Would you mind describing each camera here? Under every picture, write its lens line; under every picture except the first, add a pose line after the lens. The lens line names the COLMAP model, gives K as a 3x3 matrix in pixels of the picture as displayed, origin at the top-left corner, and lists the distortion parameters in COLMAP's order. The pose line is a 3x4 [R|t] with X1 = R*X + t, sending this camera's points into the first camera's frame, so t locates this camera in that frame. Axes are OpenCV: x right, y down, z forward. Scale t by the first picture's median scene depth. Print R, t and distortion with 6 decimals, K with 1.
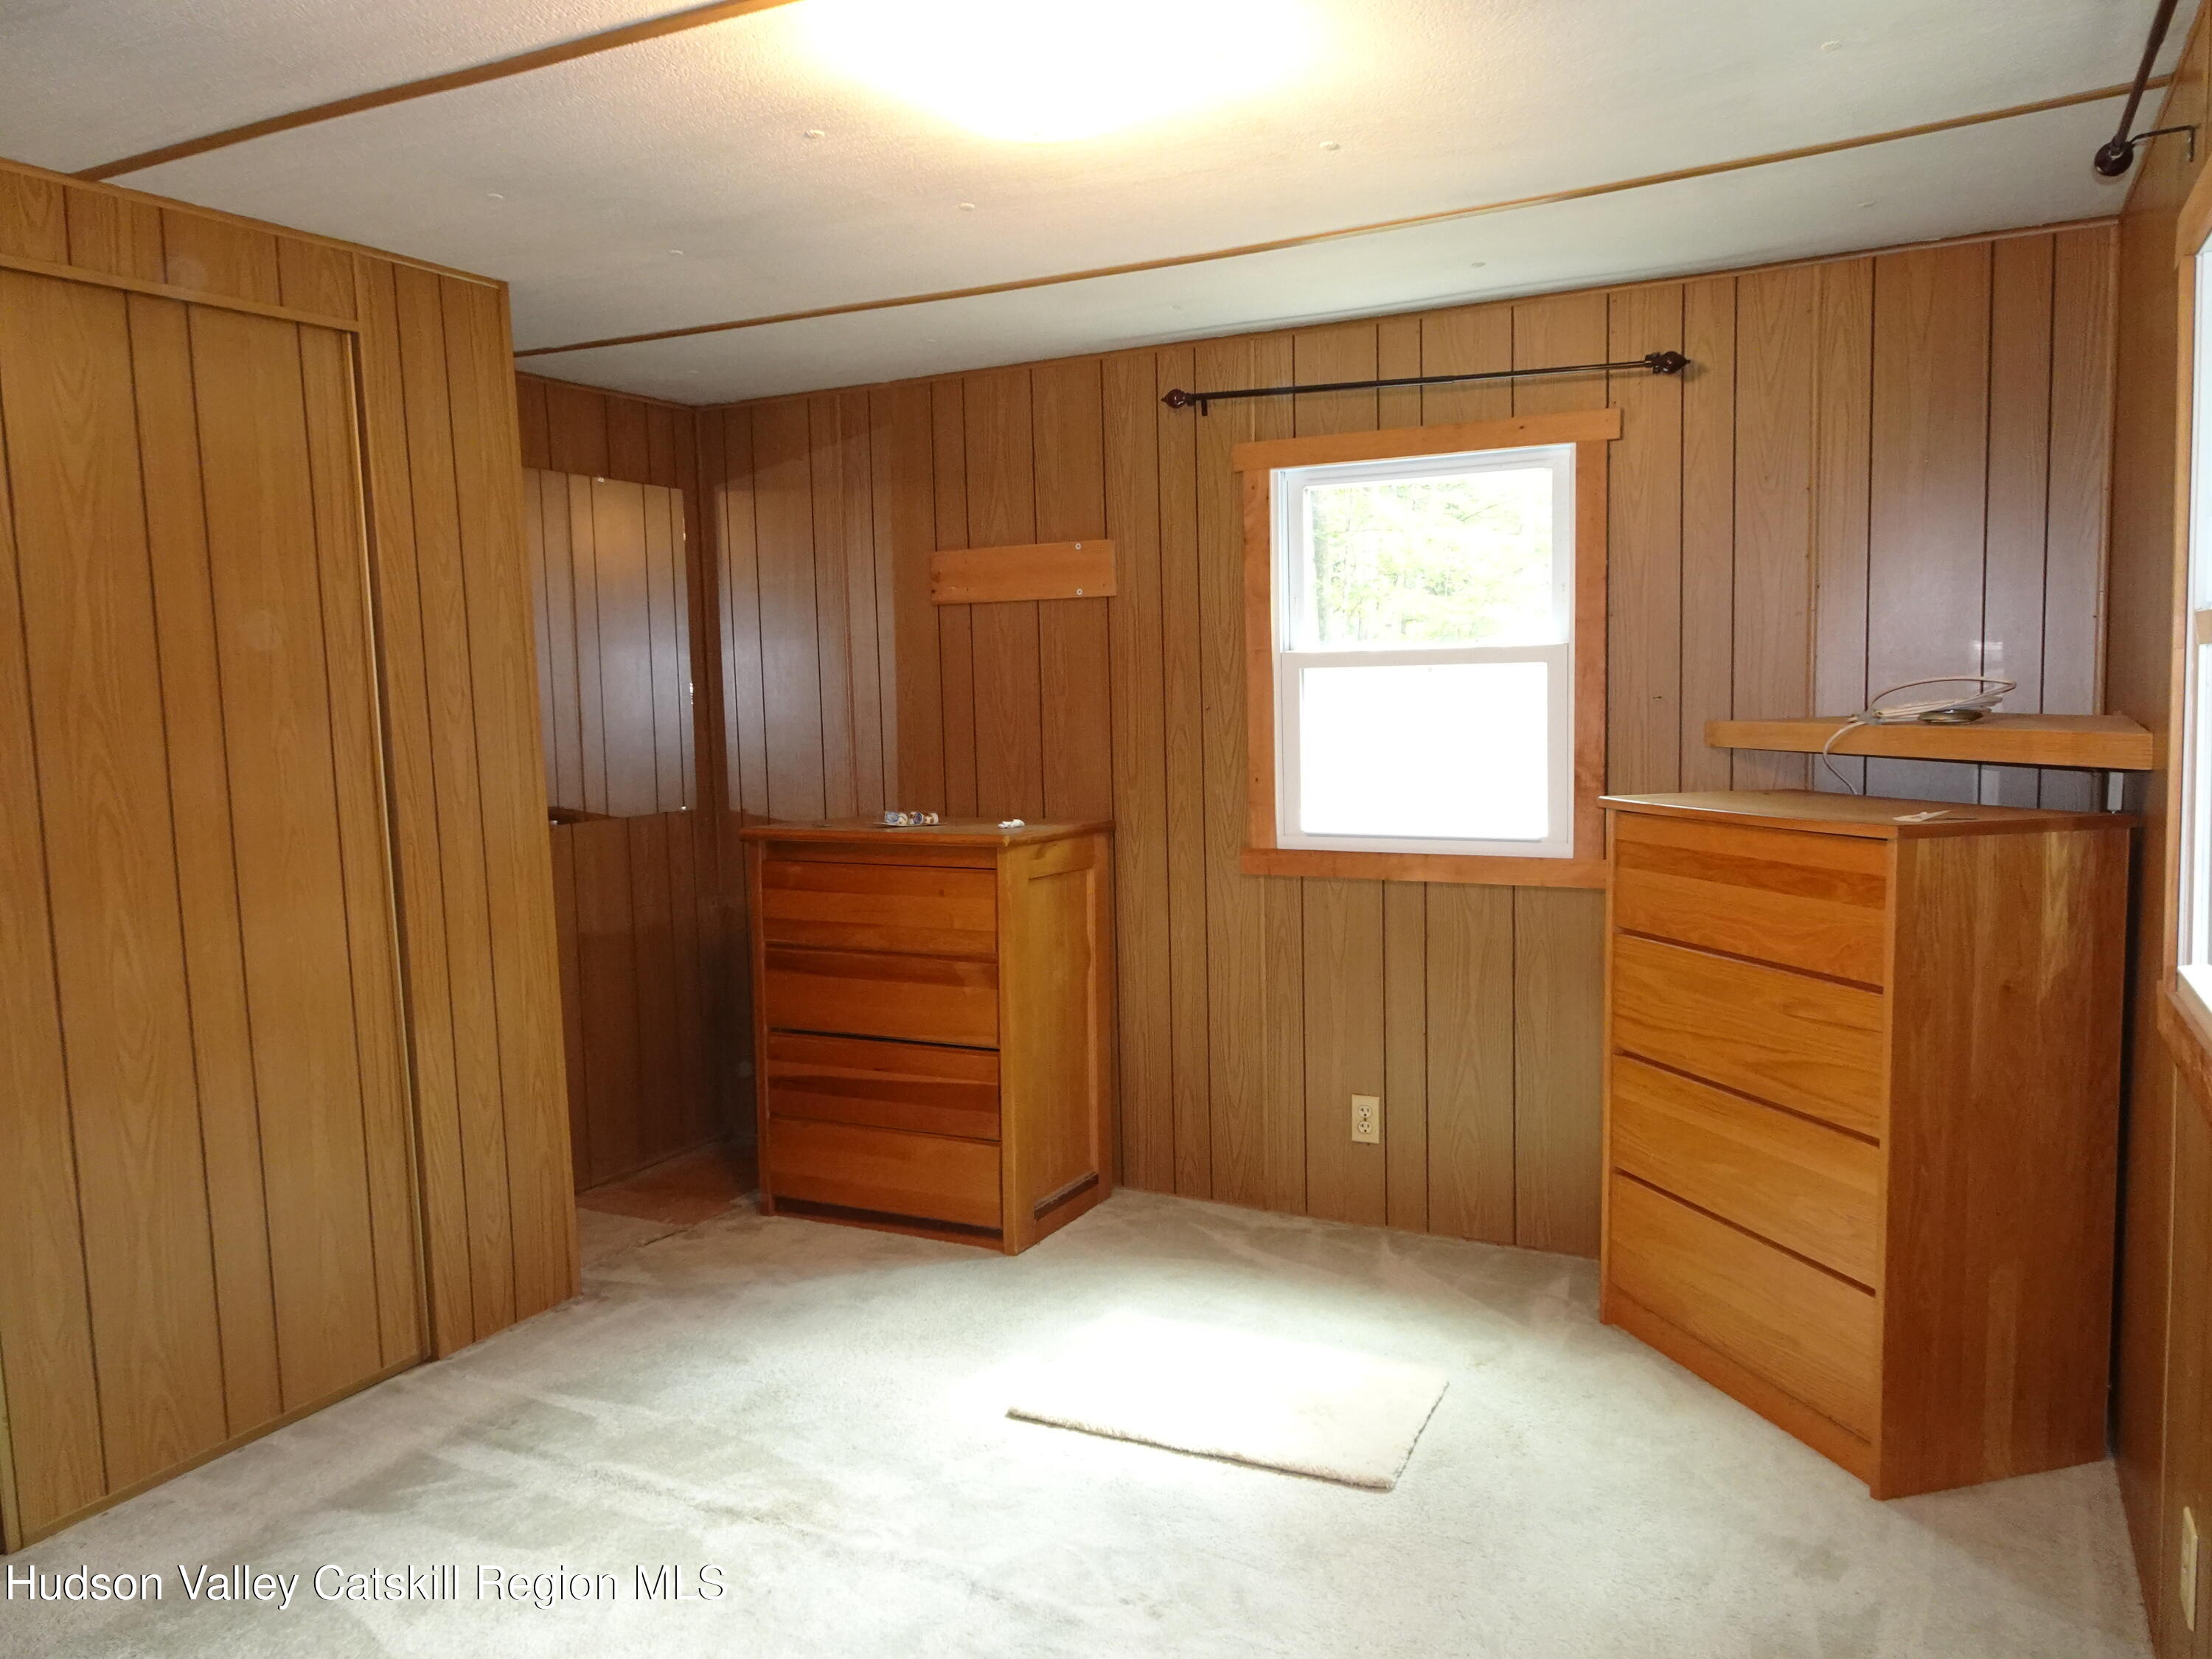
lens RADIAL K [[1597.2, 0, 1093.2], [0, 1597.2, 832.0], [0, 0, 1]] dist [0.006618, 0.006855]
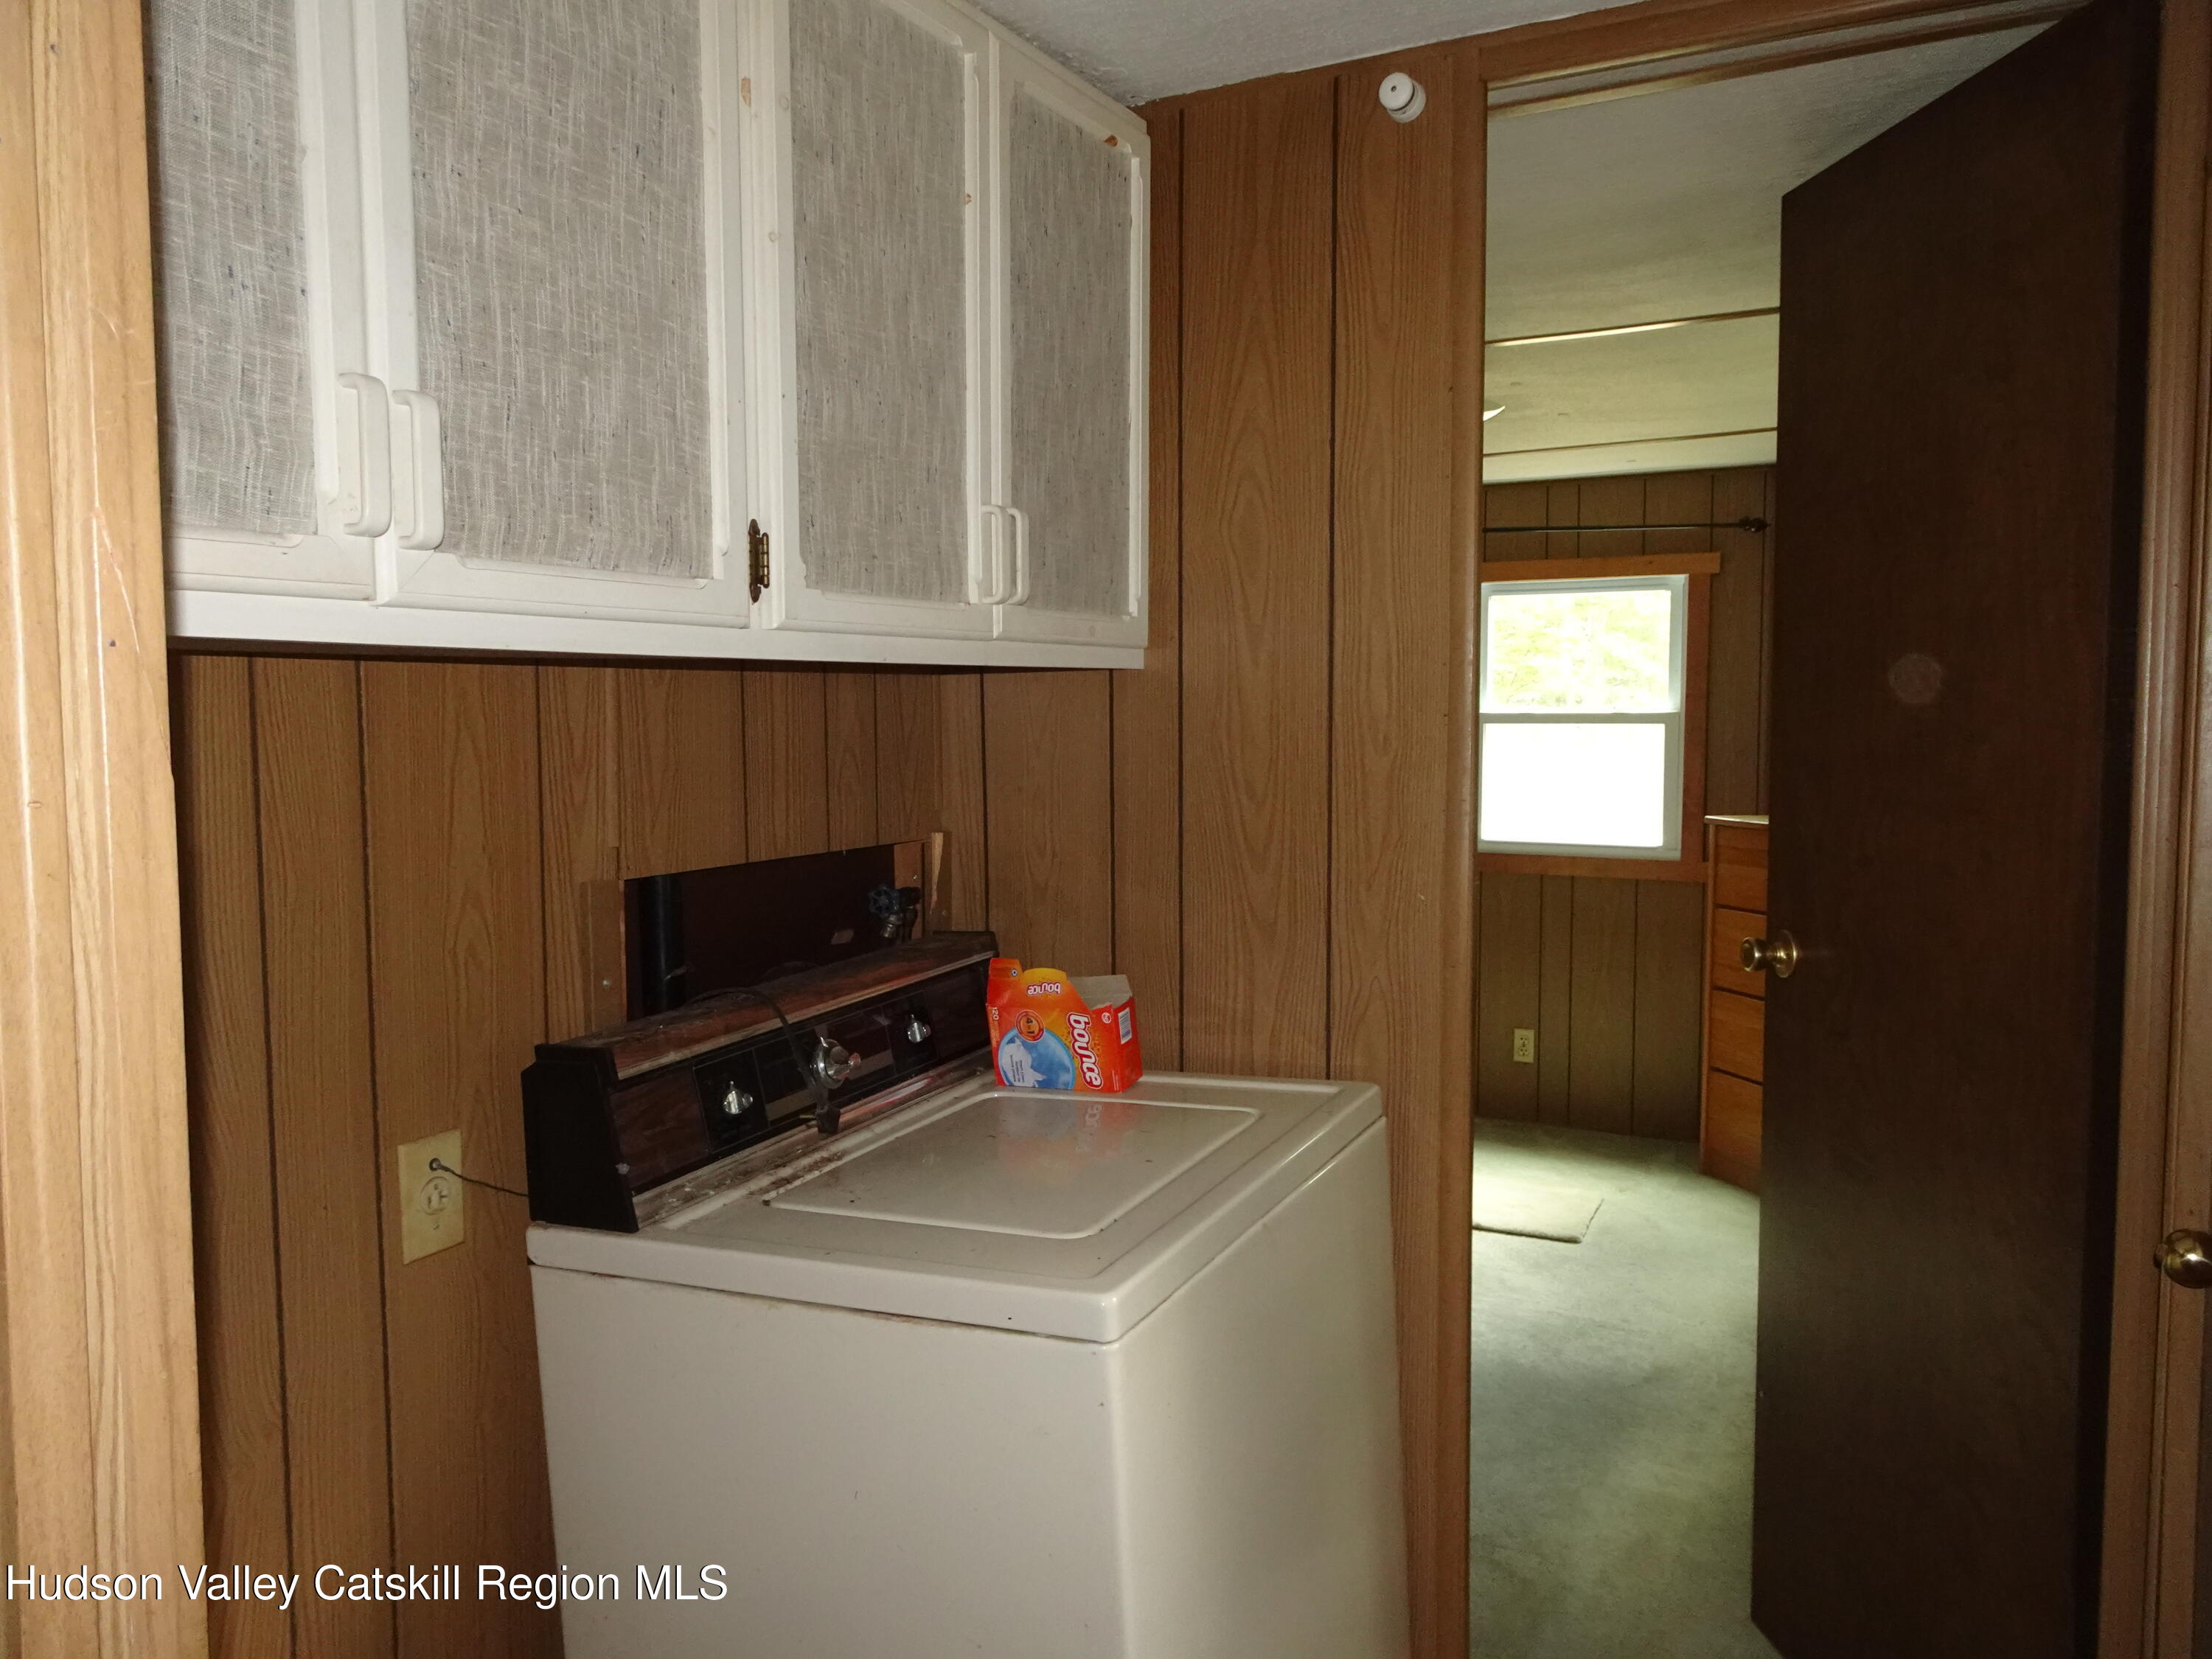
lens RADIAL K [[1597.2, 0, 1114.6], [0, 1597.2, 828.8], [0, 0, 1]] dist [0.006618, 0.006855]
pose [[0.999630, 0.027205, 0.000008, -0.211589], [-0.027193, 0.999191, -0.029621, 0.044820], [-0.000814, 0.029610, 0.999561, -0.442717]]
